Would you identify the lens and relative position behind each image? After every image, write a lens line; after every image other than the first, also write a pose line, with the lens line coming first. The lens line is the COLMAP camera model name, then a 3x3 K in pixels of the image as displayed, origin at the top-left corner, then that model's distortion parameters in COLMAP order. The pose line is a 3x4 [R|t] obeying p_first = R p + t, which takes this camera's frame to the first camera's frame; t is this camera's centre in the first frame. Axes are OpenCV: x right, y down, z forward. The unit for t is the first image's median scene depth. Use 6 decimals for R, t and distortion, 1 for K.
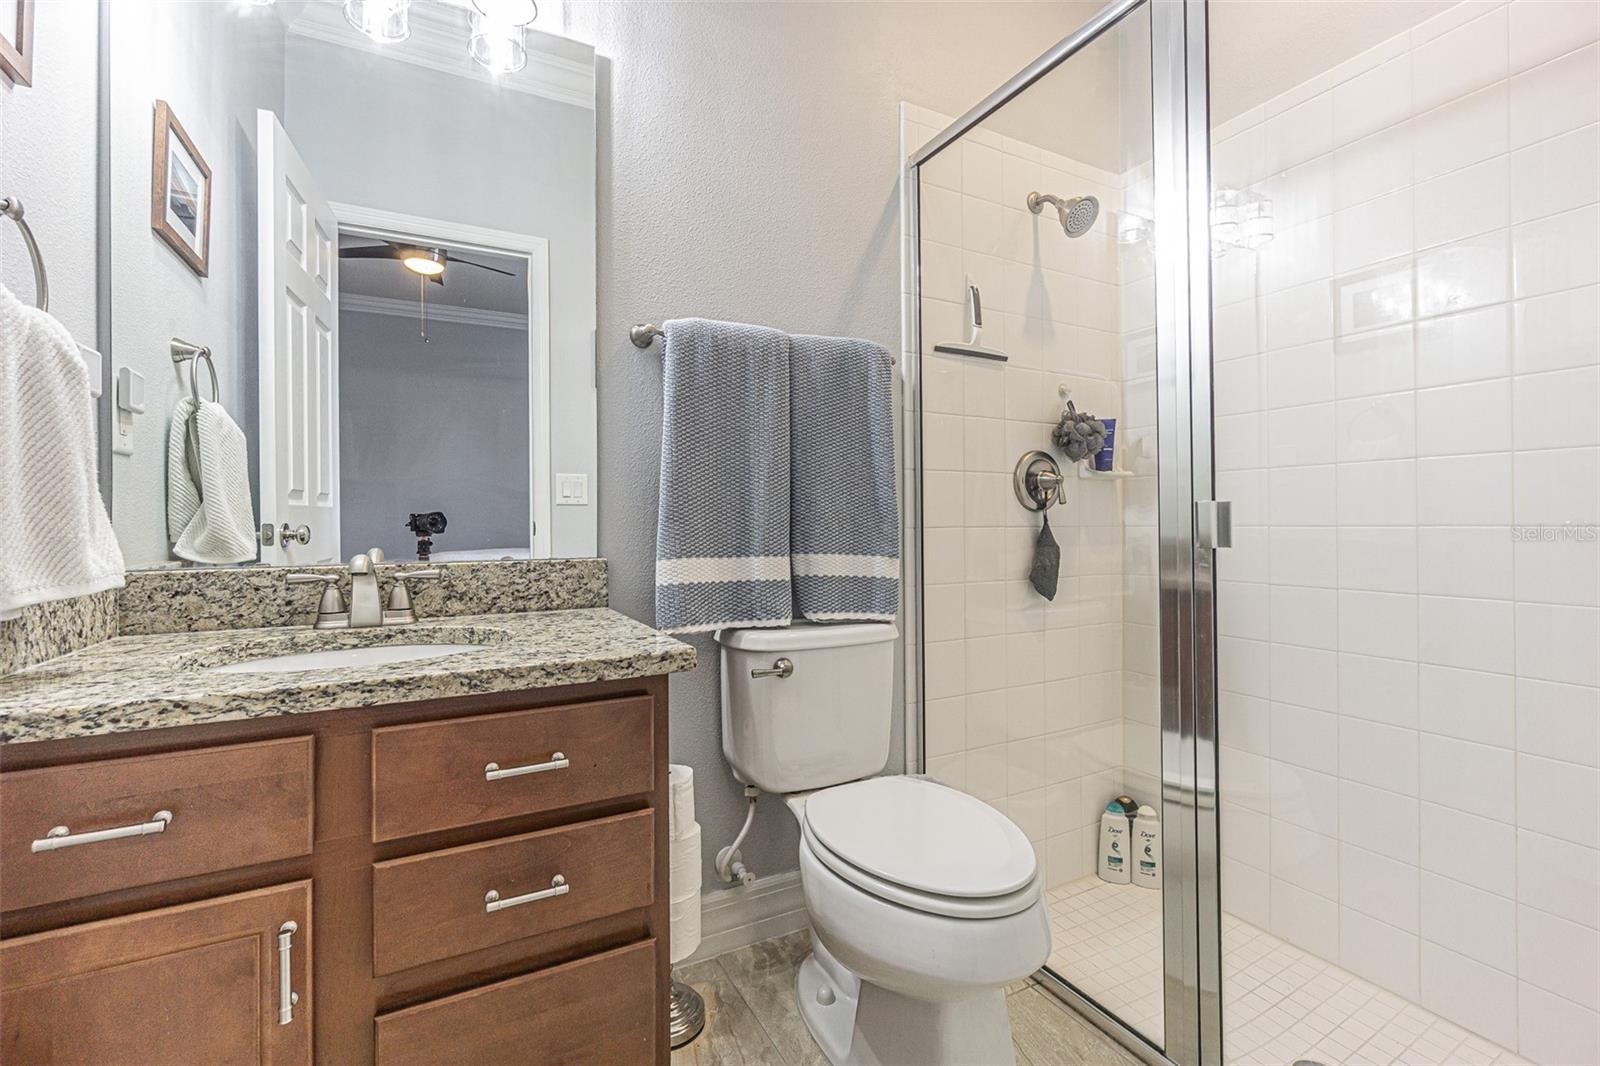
lens RADIAL K [[695.4, 0, 791.8], [0, 695.4, 527.3], [0, 0, 1]] dist [-0.000662, 0.000846]
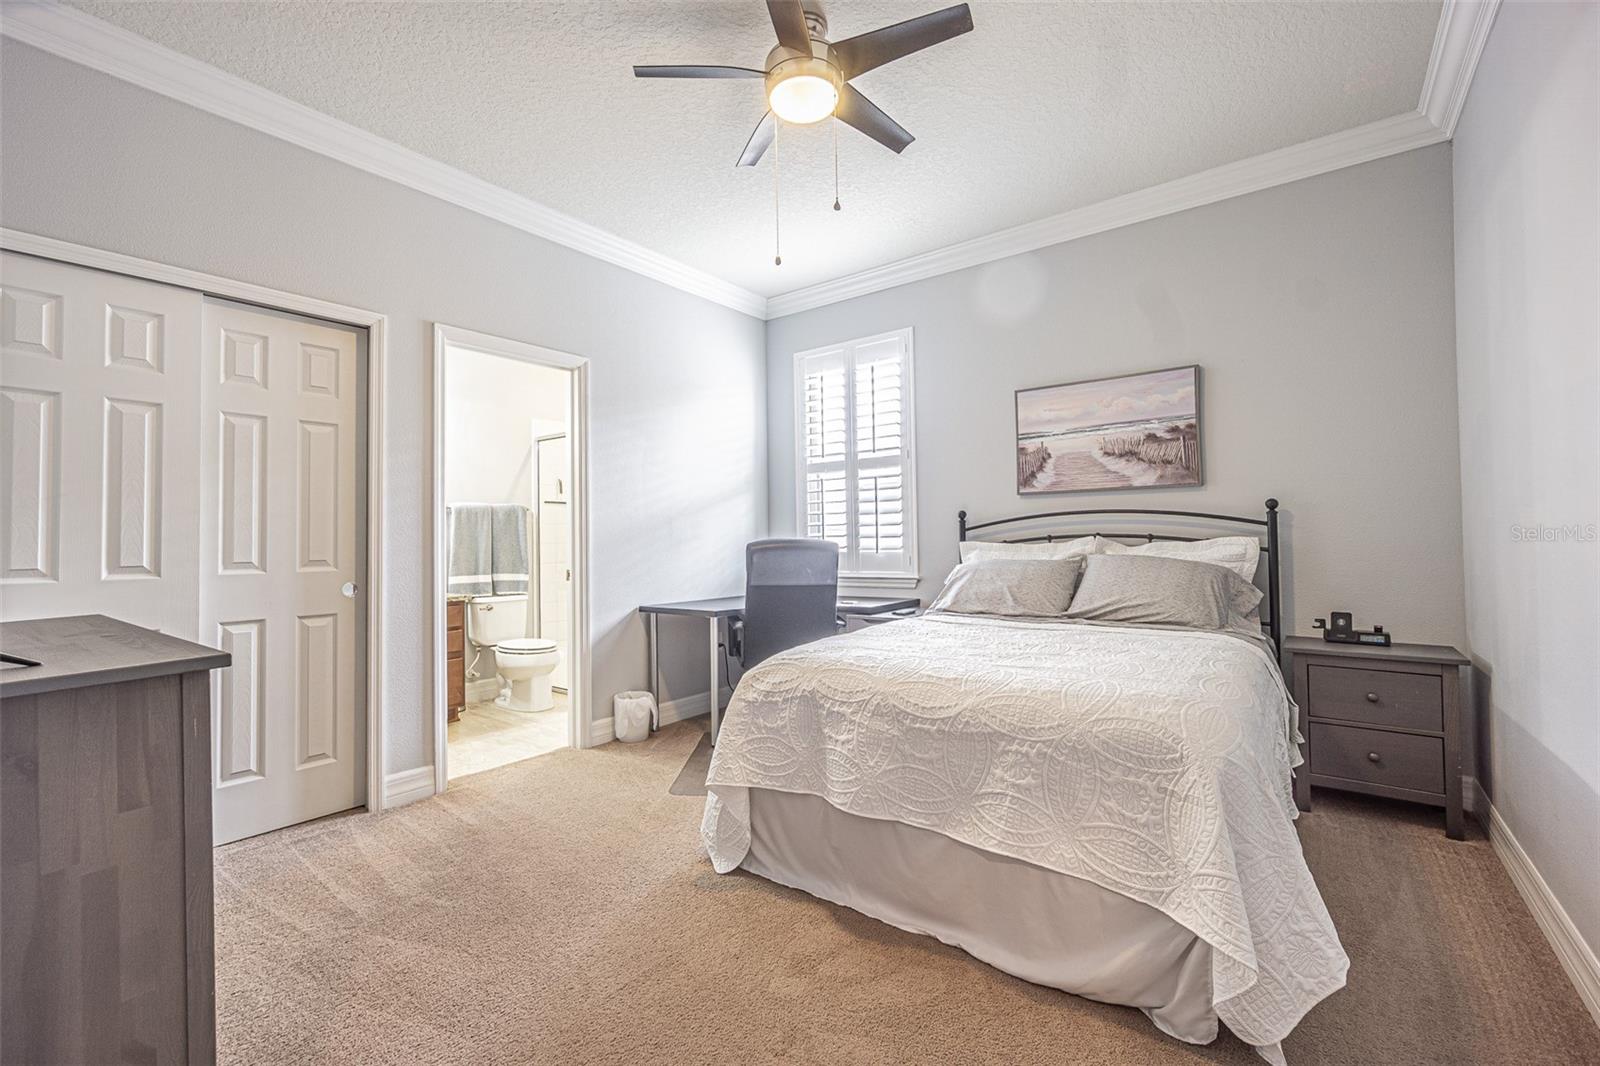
lens RADIAL K [[695.4, 0, 791.8], [0, 695.4, 527.3], [0, 0, 1]] dist [-0.000662, 0.000846]
pose [[0.908027, 0.005609, 0.418873, -0.089078], [-0.002301, 0.999962, -0.008403, -0.153091], [-0.418905, 0.006666, 0.908006, -2.504084]]
